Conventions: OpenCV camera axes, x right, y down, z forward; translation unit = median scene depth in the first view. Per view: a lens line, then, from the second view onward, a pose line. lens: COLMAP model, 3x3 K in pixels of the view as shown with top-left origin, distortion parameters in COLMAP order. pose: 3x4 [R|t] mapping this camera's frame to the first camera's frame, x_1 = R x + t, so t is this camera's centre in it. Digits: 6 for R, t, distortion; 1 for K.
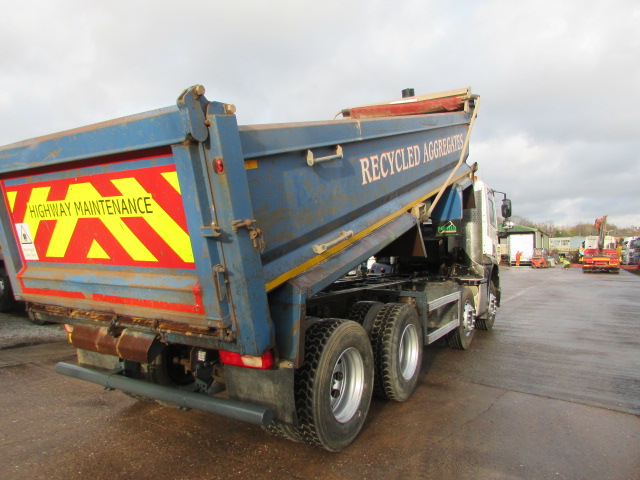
lens RADIAL K [[458.2, 0, 319.8], [0, 458.2, 240.1], [0, 0, 1]] dist [-0.033040, 0.003013]
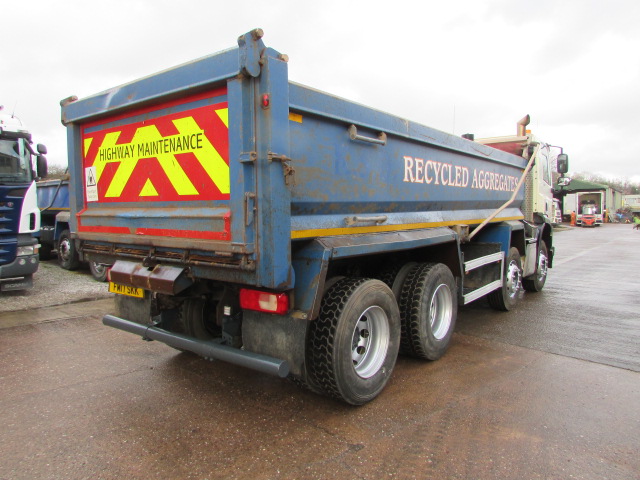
lens RADIAL K [[458.2, 0, 321.9], [0, 458.2, 241.4], [0, 0, 1]] dist [-0.033040, 0.003013]
pose [[0.983440, 0.132787, -0.123340, 0.074949], [-0.148039, 0.981170, -0.124058, 0.223146], [0.104545, 0.140263, 0.984580, -0.024990]]
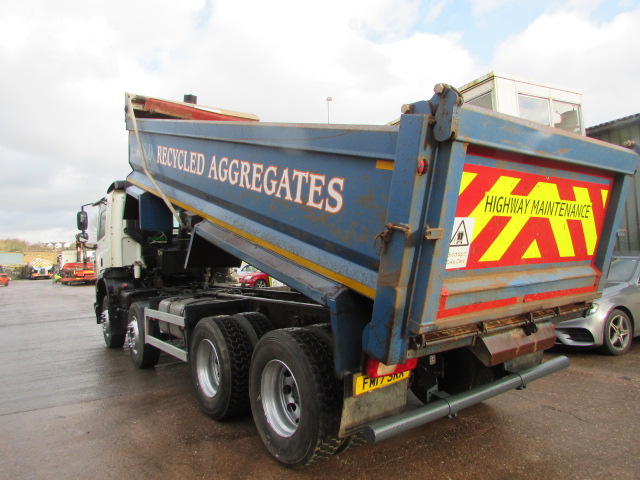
lens RADIAL K [[458.2, 0, 318.8], [0, 458.2, 239.9], [0, 0, 1]] dist [-0.033040, 0.003013]
pose [[0.384085, 0.008583, 0.923258, -1.593626], [0.023393, 0.999545, -0.019024, 0.008191], [-0.923001, 0.028905, 0.383709, 1.049391]]
